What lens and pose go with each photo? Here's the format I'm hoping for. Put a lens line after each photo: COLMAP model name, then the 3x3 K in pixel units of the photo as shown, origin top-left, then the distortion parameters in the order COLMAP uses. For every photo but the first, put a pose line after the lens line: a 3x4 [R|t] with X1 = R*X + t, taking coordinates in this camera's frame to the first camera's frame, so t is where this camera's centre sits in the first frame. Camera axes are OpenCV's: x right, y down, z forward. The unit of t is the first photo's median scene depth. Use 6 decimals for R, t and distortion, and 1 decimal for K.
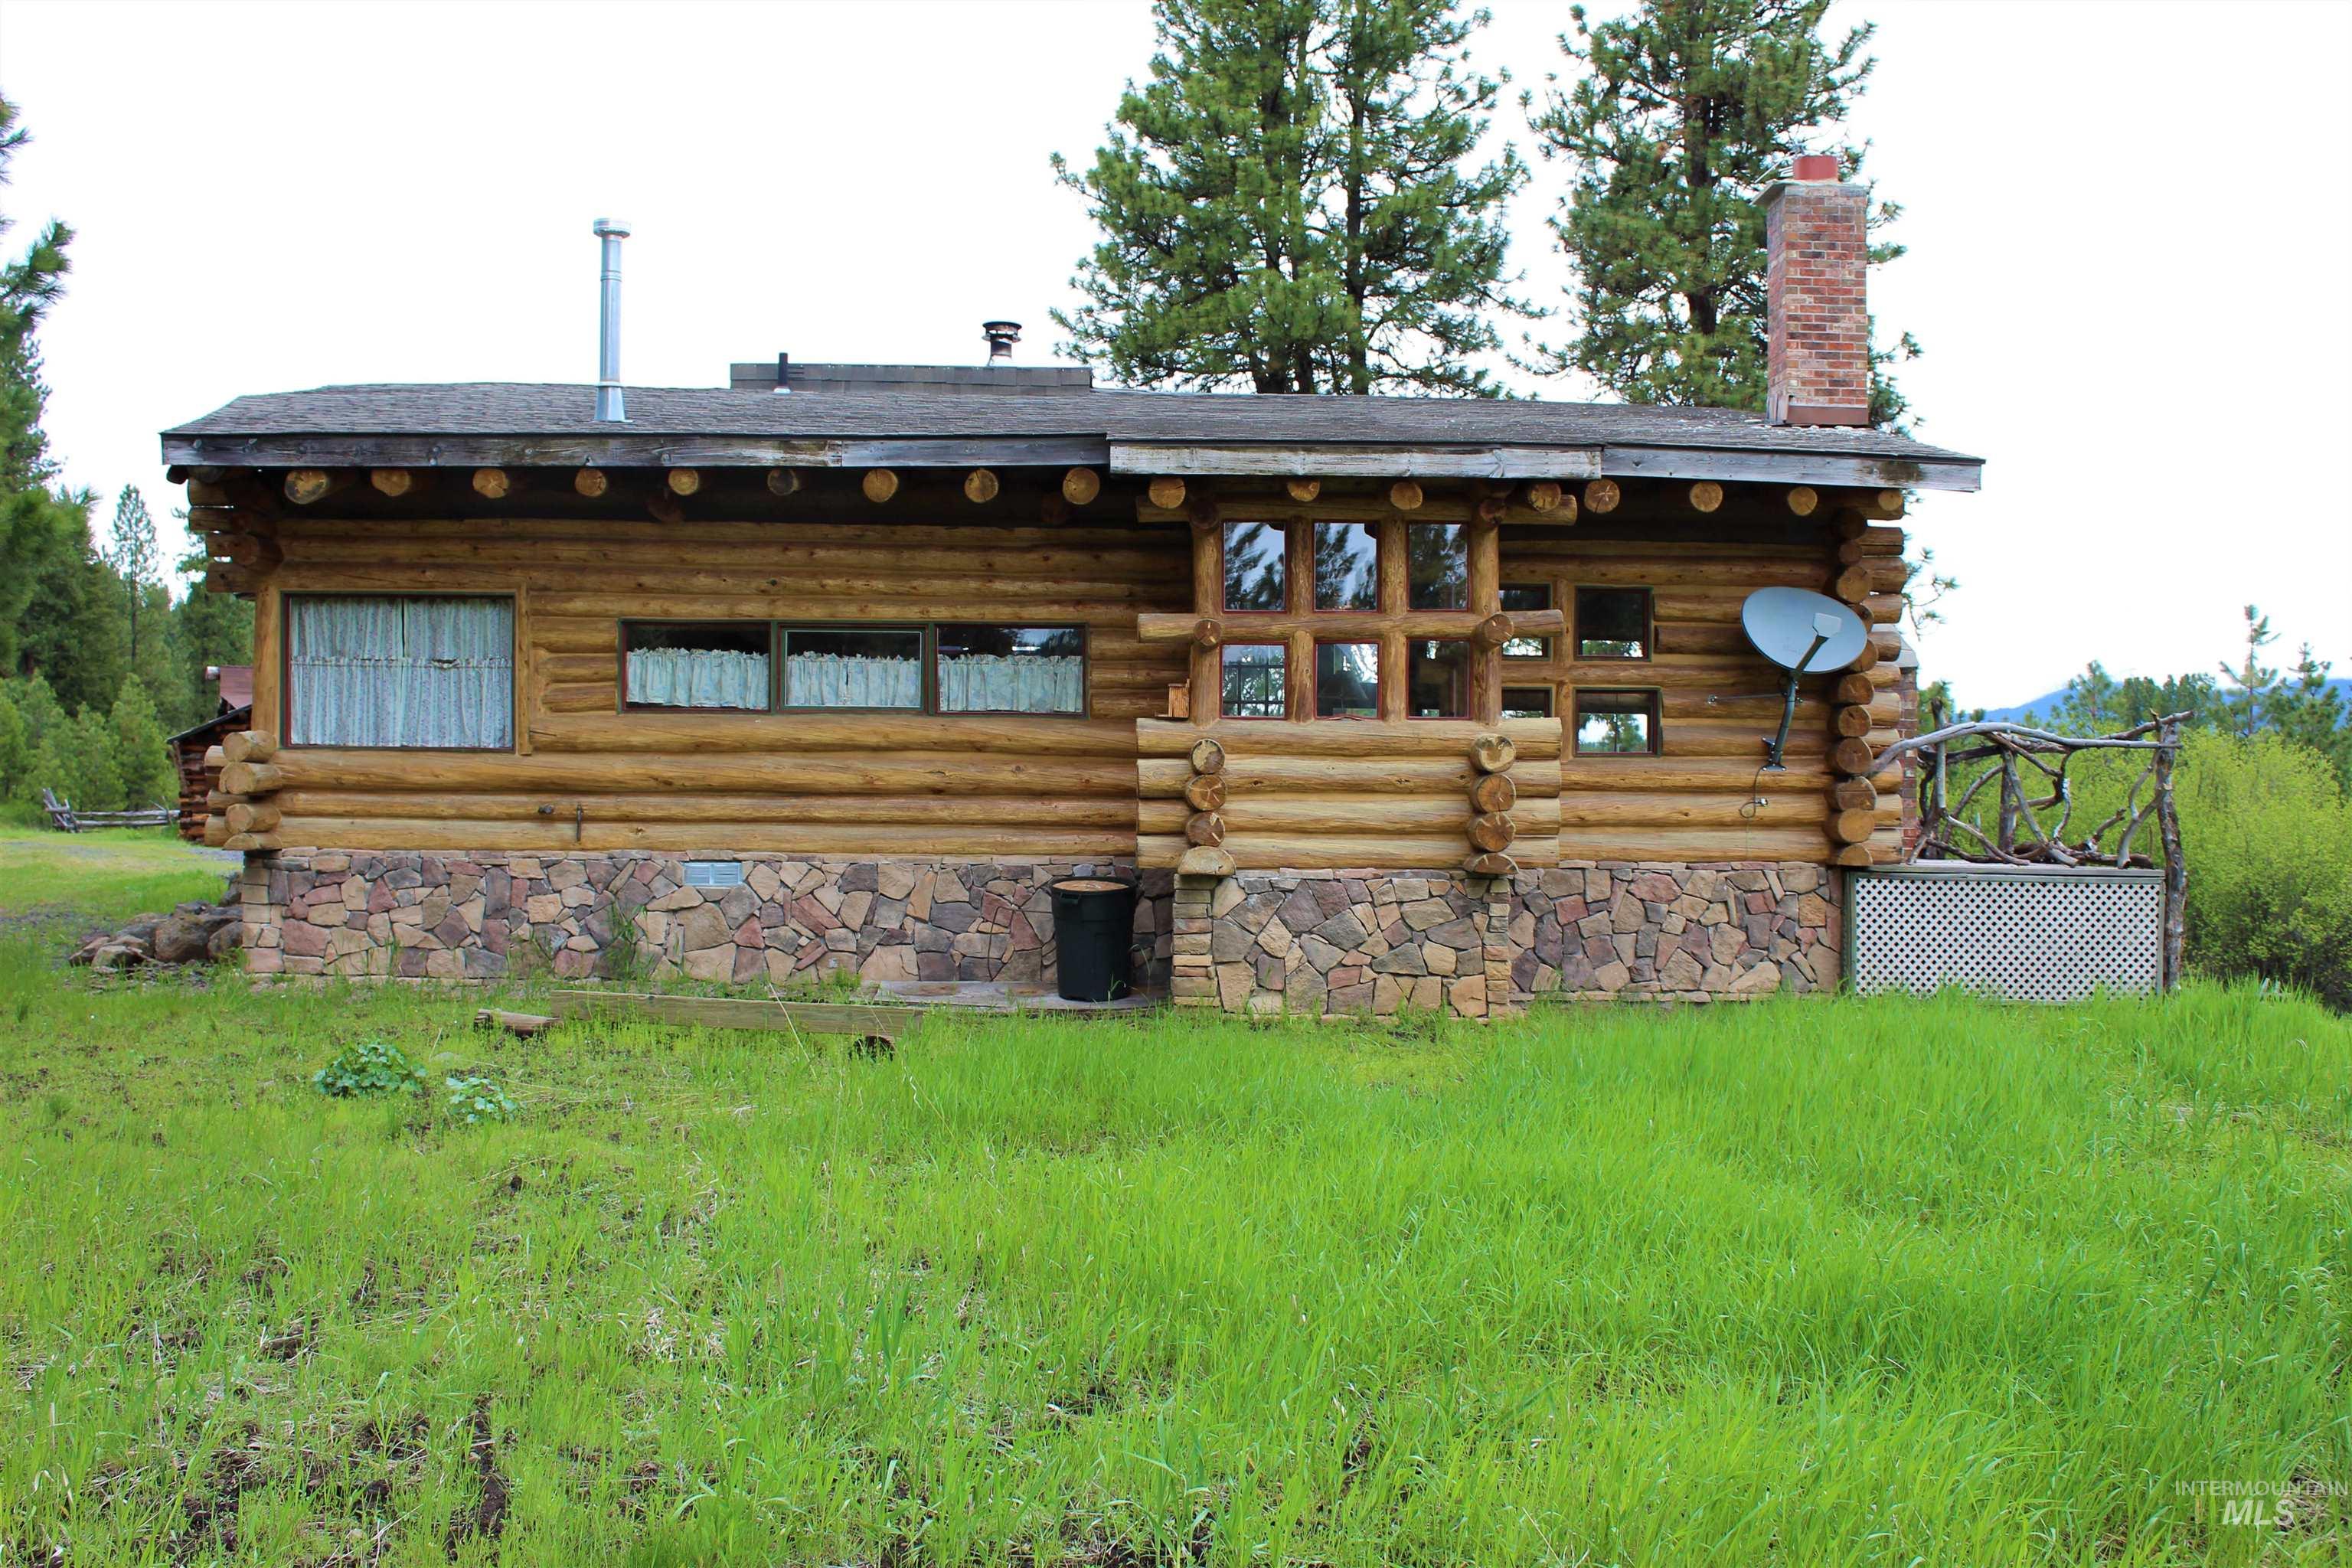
lens RADIAL K [[2254.6, 0, 1176.0], [0, 2254.6, 784.0], [0, 0, 1]] dist [-0.093390, 0.006406]
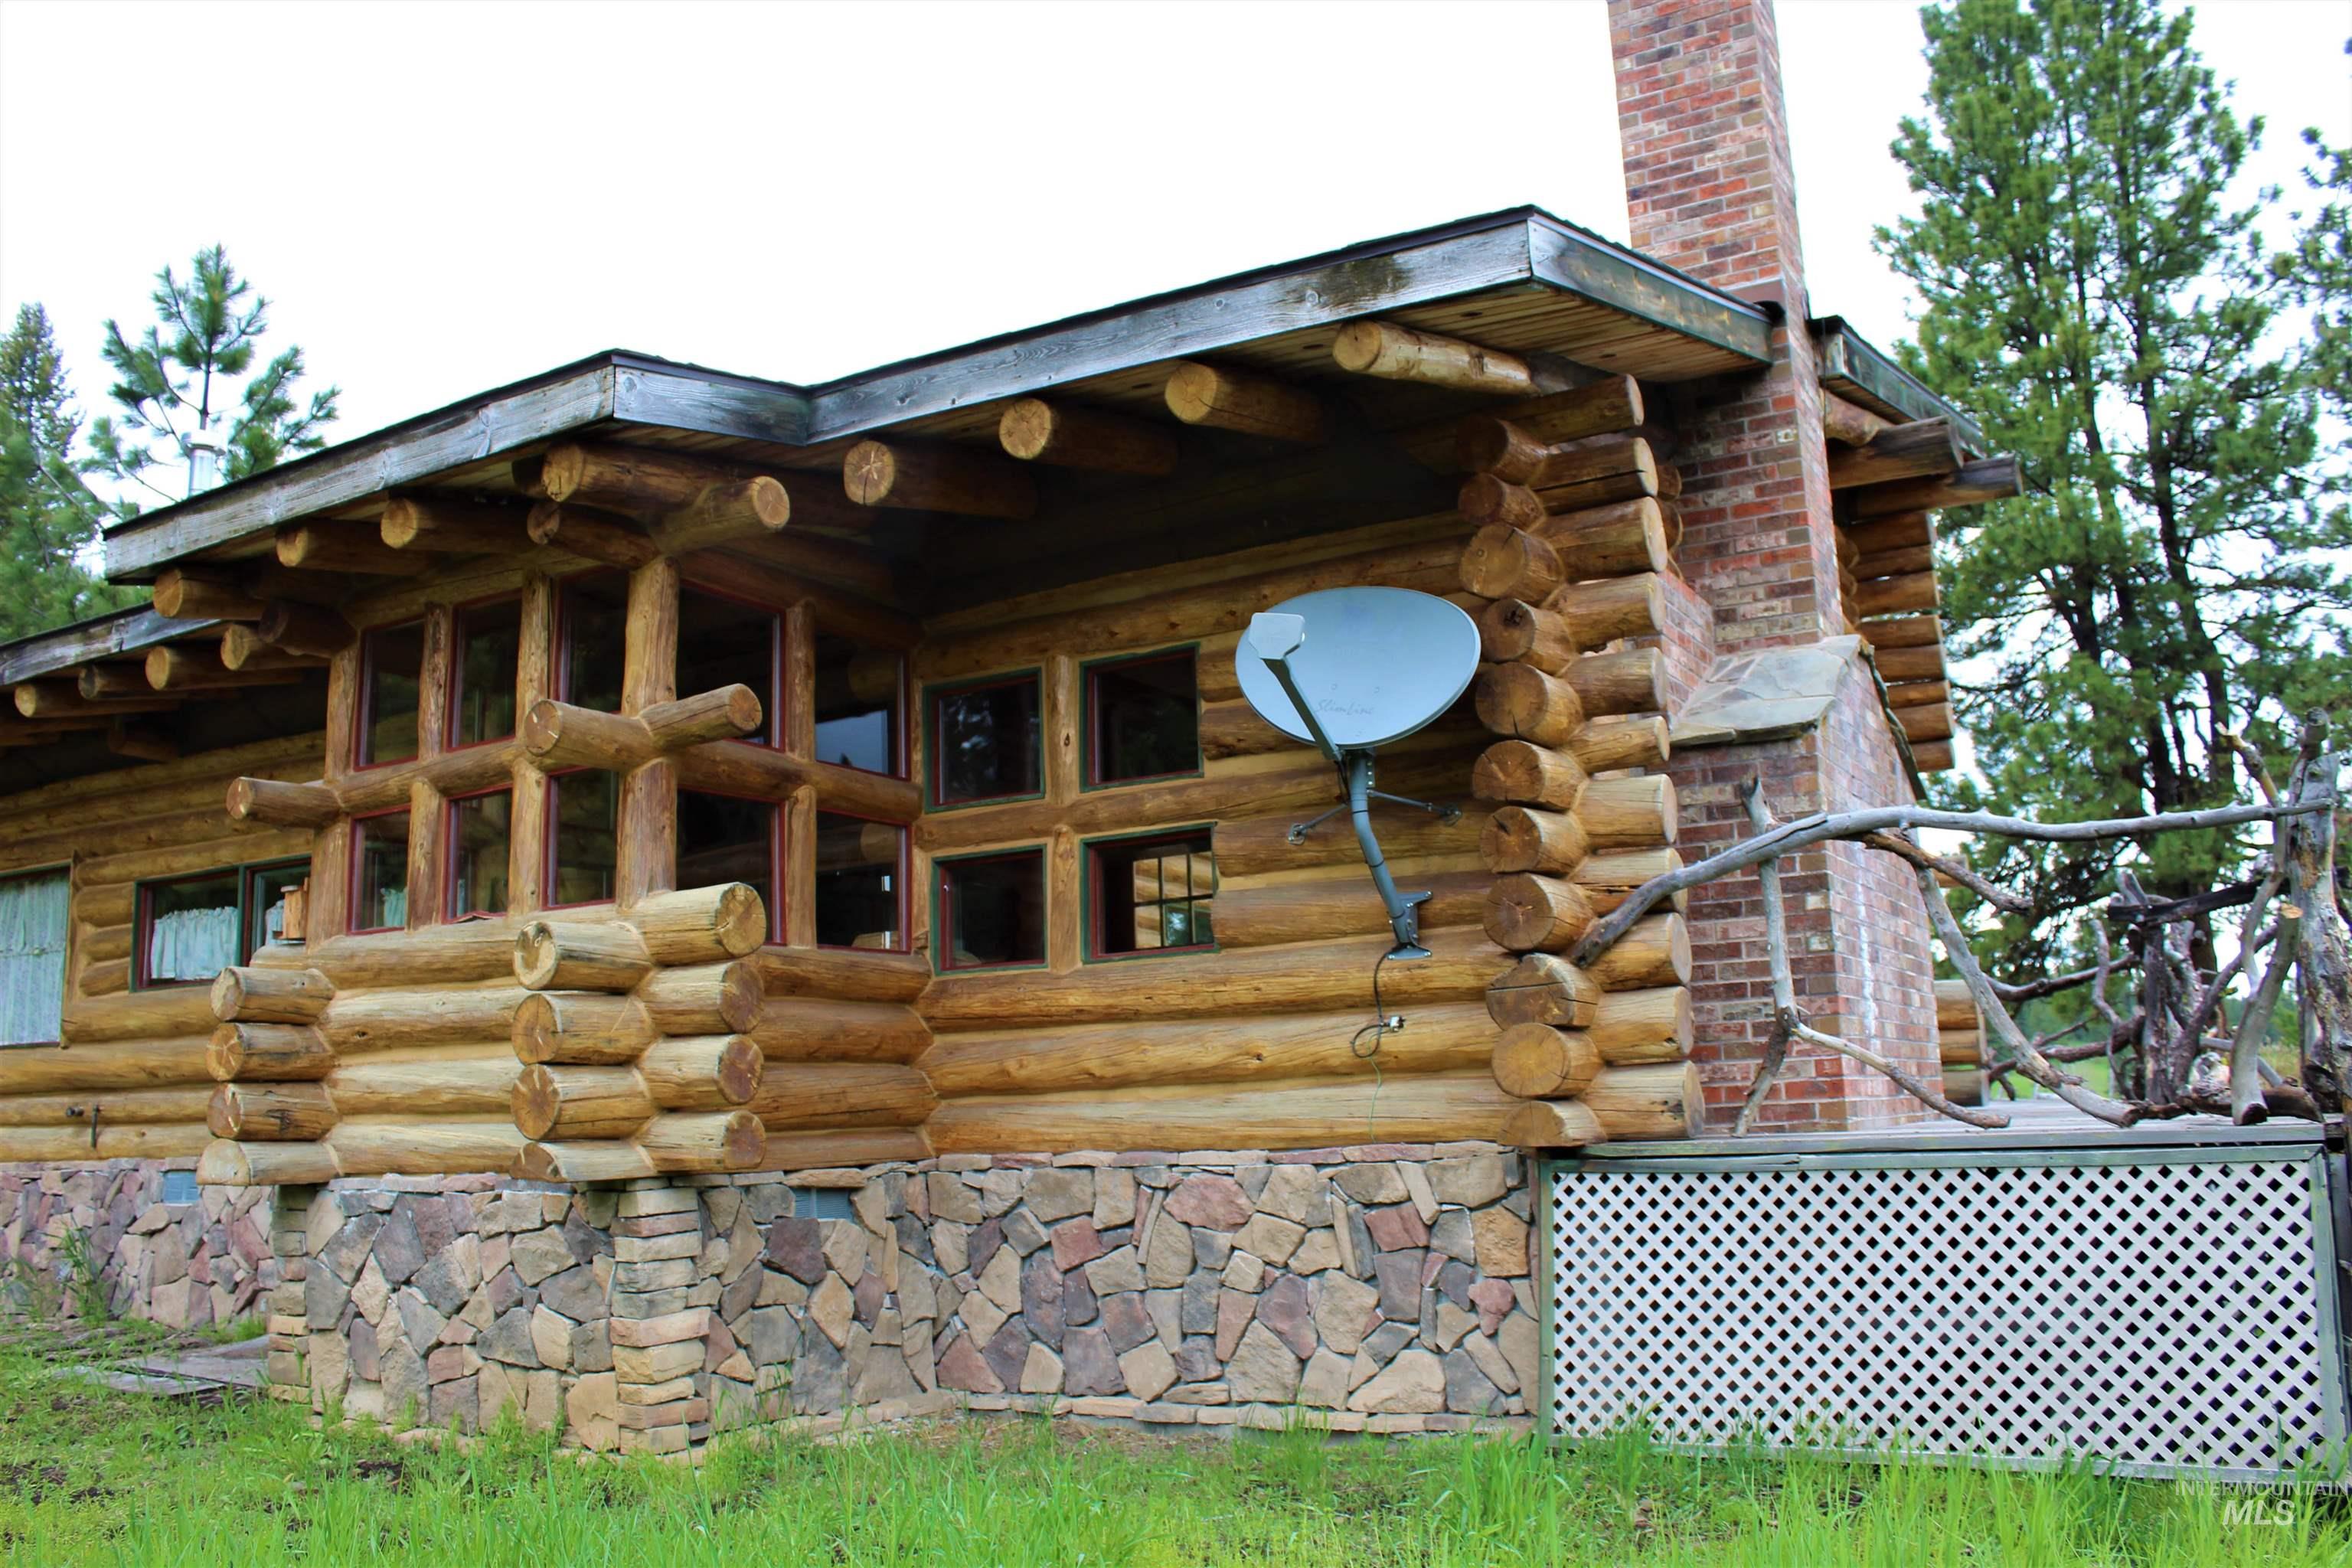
lens RADIAL K [[1929.2, 0, 1176.0], [0, 1929.2, 784.0], [0, 0, 1]] dist [-0.159239, 0.130139]
pose [[0.849899, -0.125945, -0.511673, 0.448117], [0.043475, 0.984466, -0.170107, 0.026361], [0.525149, 0.122329, 0.842172, 0.611608]]
